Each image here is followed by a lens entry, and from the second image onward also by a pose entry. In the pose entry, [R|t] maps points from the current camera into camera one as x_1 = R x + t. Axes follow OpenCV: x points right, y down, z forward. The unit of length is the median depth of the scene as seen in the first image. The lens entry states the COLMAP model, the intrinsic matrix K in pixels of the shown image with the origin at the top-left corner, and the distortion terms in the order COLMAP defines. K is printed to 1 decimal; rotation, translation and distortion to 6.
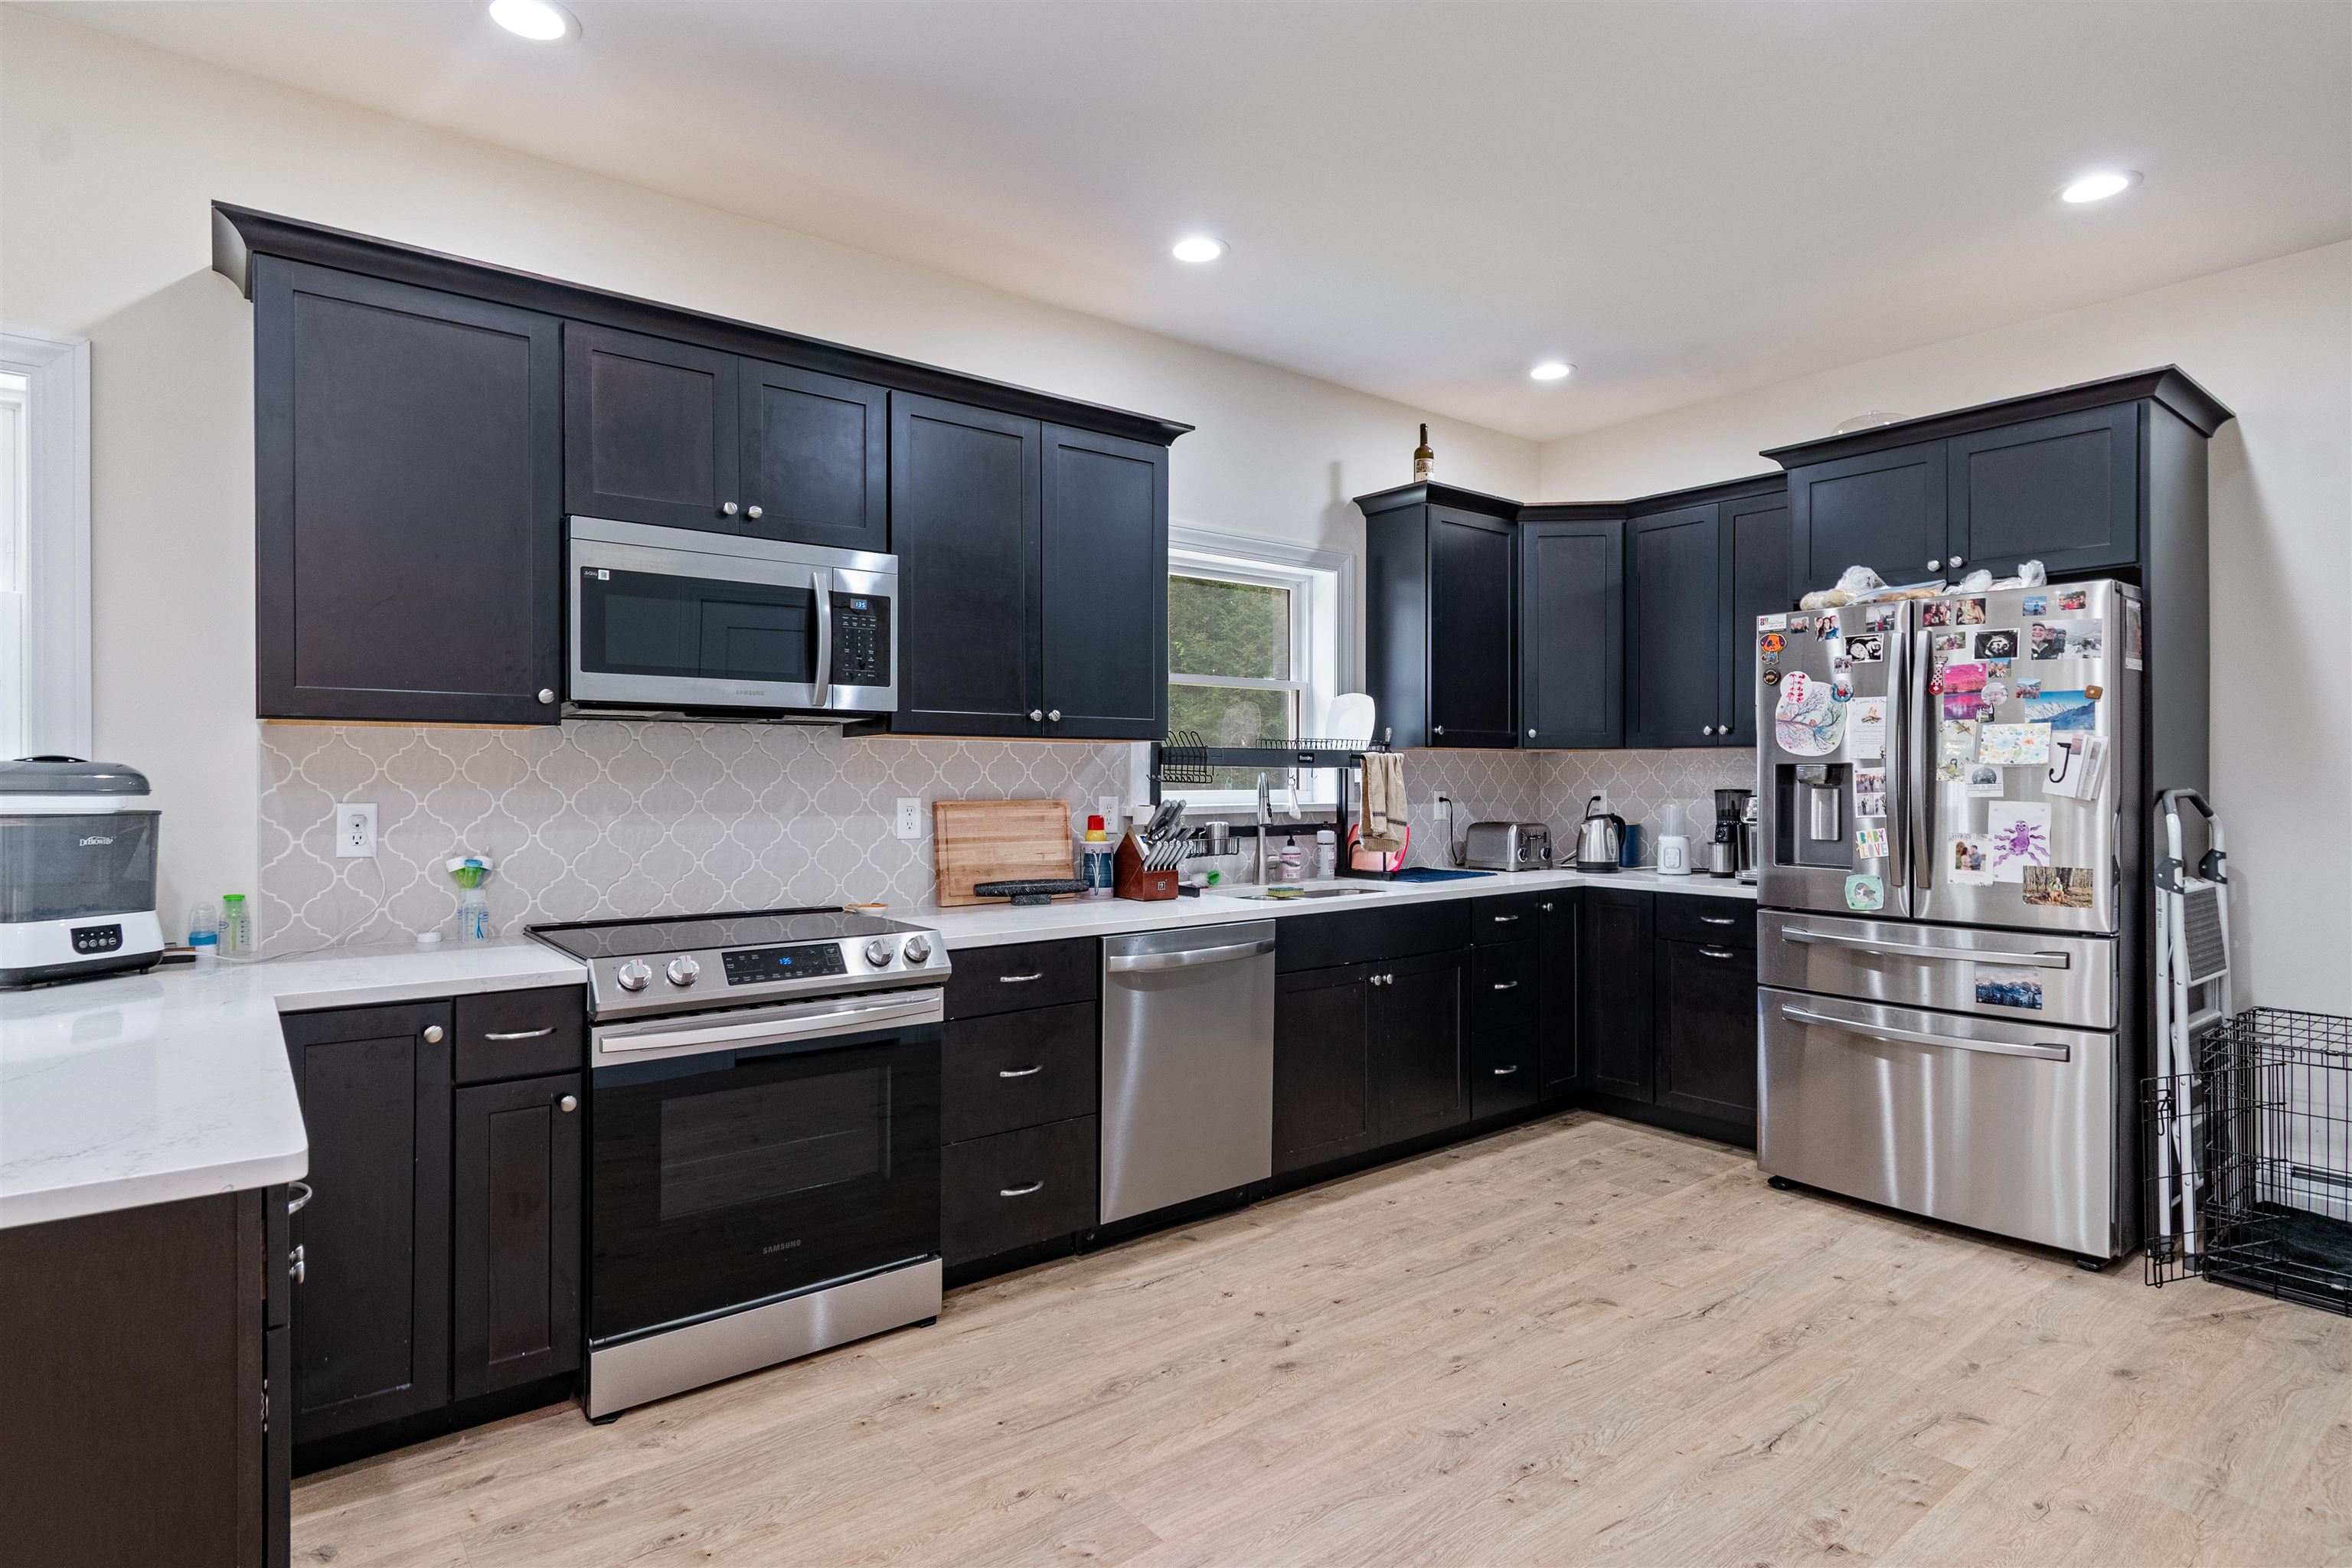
lens RADIAL K [[1223.3, 0, 1175.3], [0, 1223.3, 774.2], [0, 0, 1]] dist [-0.000354, -0.000294]
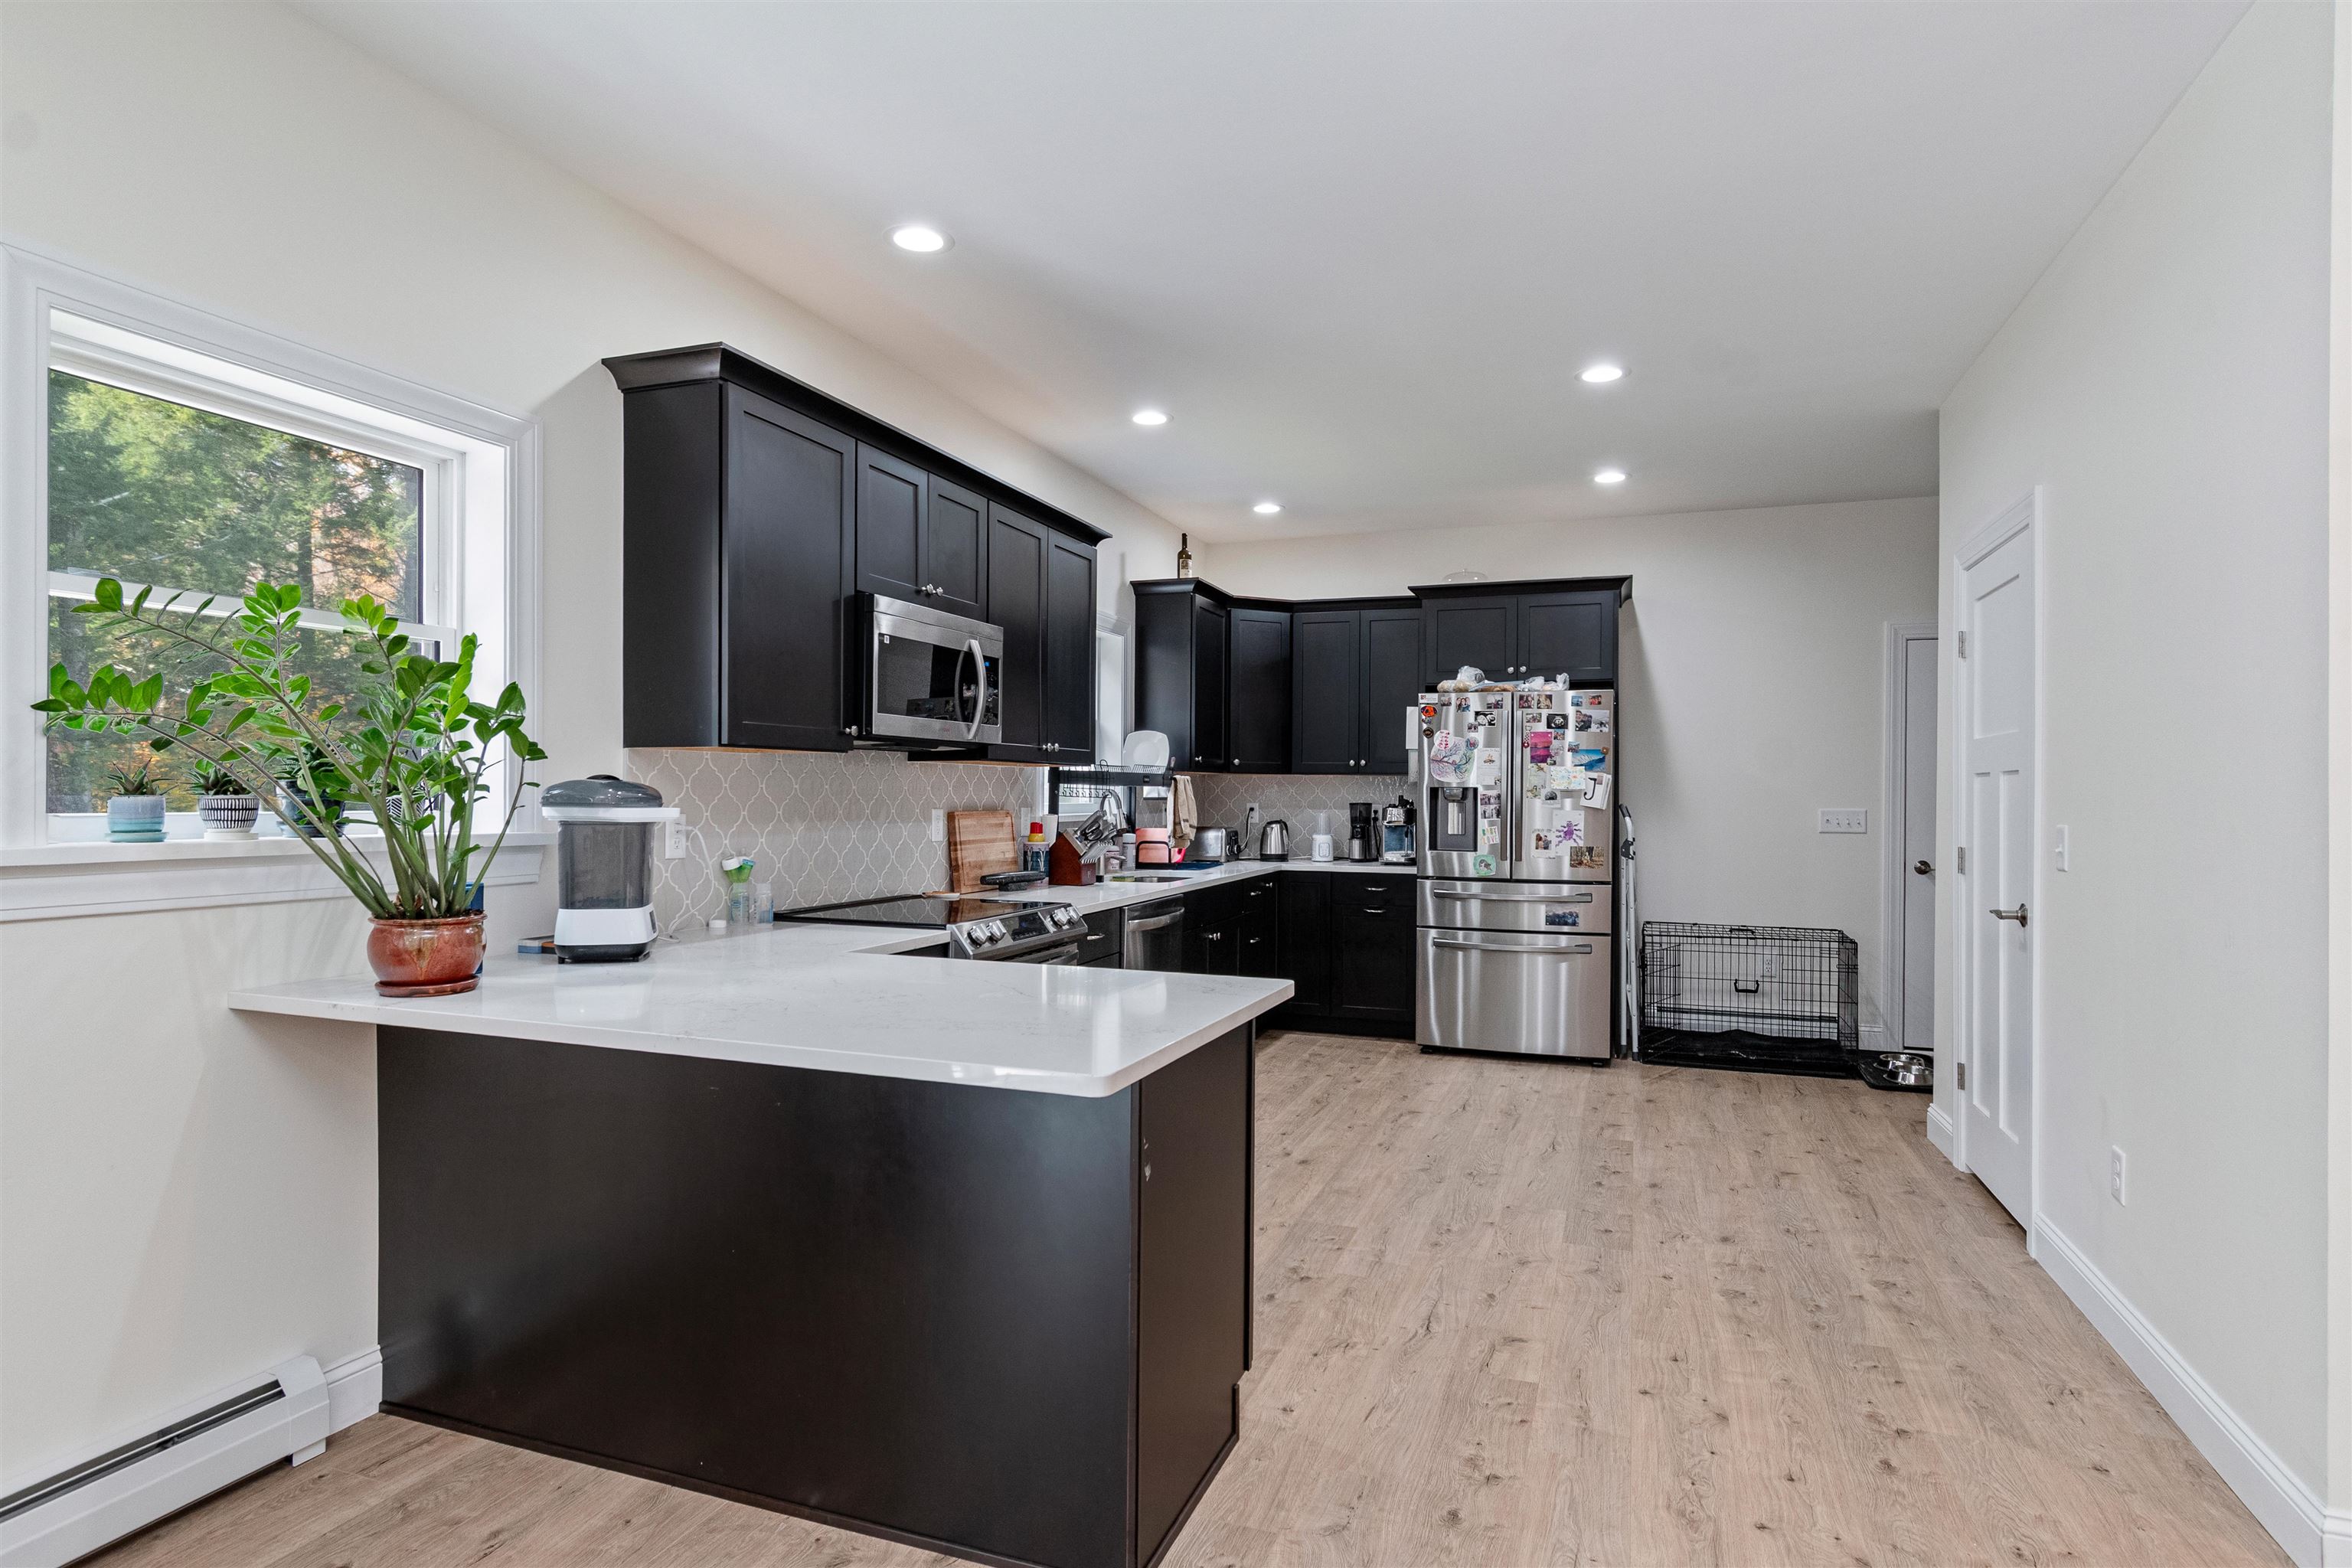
lens RADIAL K [[1239.7, 0, 1189.4], [0, 1239.7, 780.9], [0, 0, 1]] dist [0.000528, -0.000019]
pose [[0.852790, 0.010659, 0.522145, -0.678600], [-0.008631, 0.999943, -0.006315, -0.003888], [-0.522182, 0.000879, 0.852834, -0.236068]]
